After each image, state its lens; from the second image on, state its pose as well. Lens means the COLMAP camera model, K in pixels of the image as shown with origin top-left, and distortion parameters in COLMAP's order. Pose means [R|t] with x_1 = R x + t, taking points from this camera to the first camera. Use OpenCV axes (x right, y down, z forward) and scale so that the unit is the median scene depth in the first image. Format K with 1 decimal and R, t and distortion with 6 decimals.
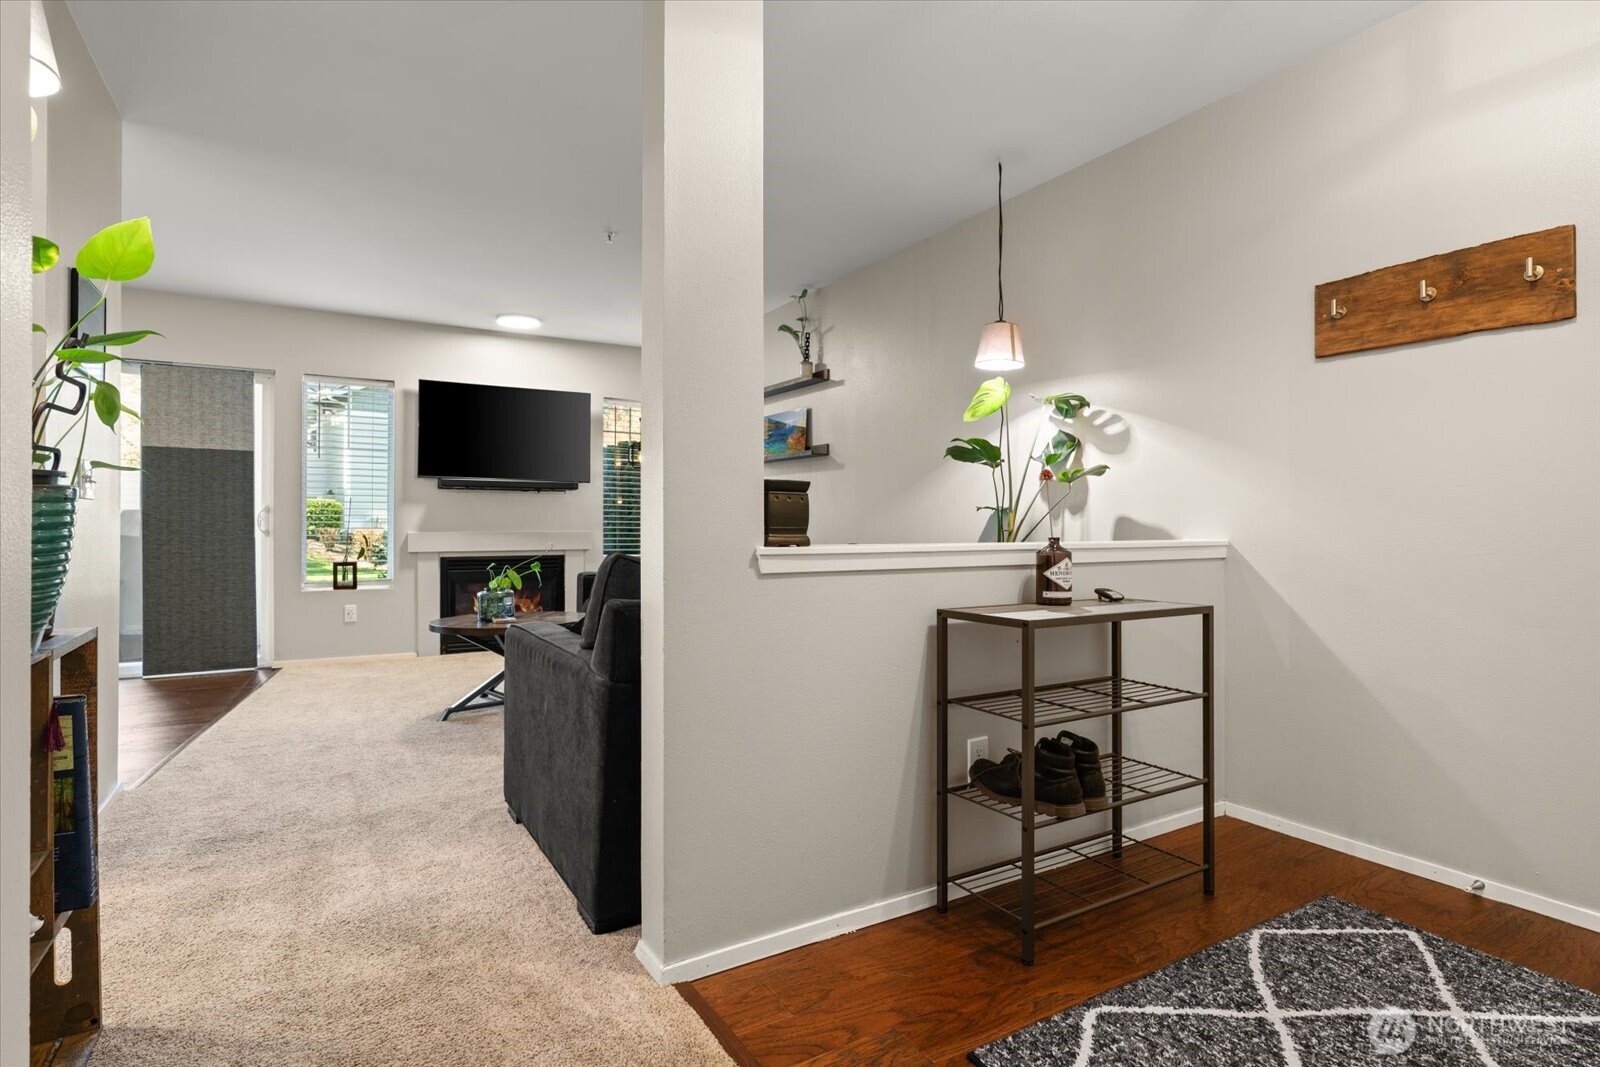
lens RADIAL K [[791.9, 0, 792.8], [0, 791.9, 522.8], [0, 0, 1]] dist [-0.004288, 0.001650]
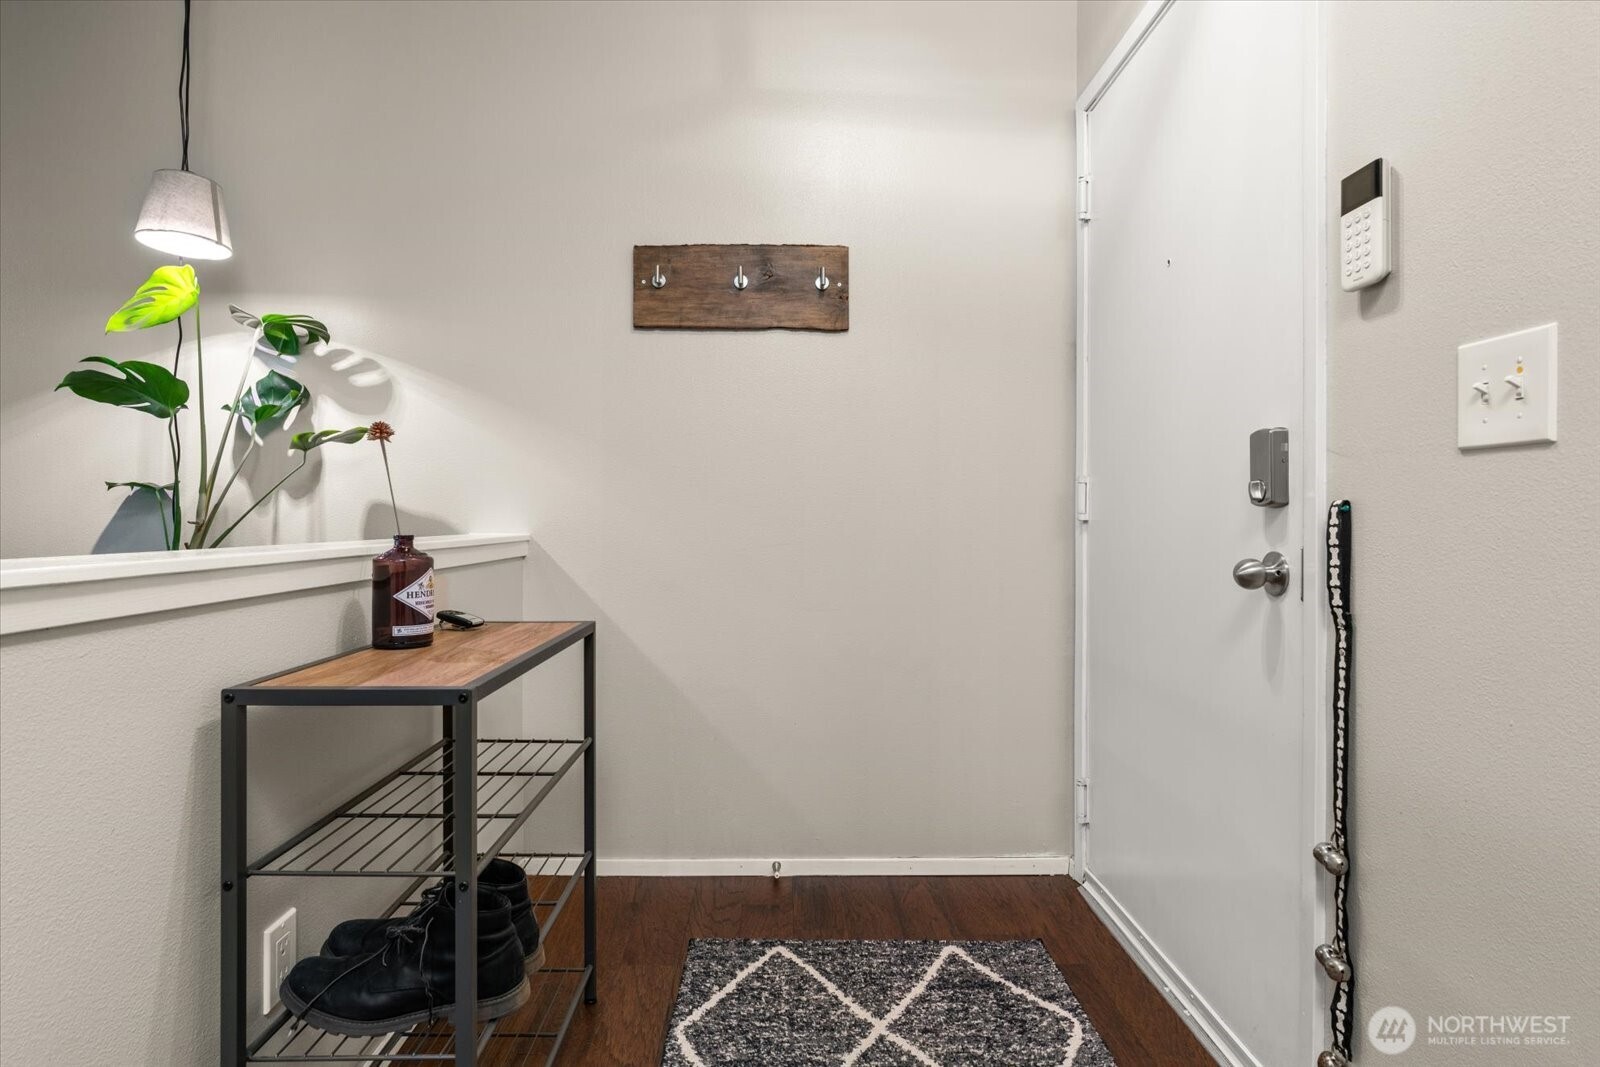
lens RADIAL K [[854.4, 0, 794.1], [0, 854.4, 511.5], [0, 0, 1]] dist [-0.005726, -0.003040]
pose [[0.514394, 0.007581, 0.857520, -0.071073], [-0.006578, 0.999966, -0.004894, 0.001743], [-0.857528, -0.003124, 0.514427, 0.385146]]
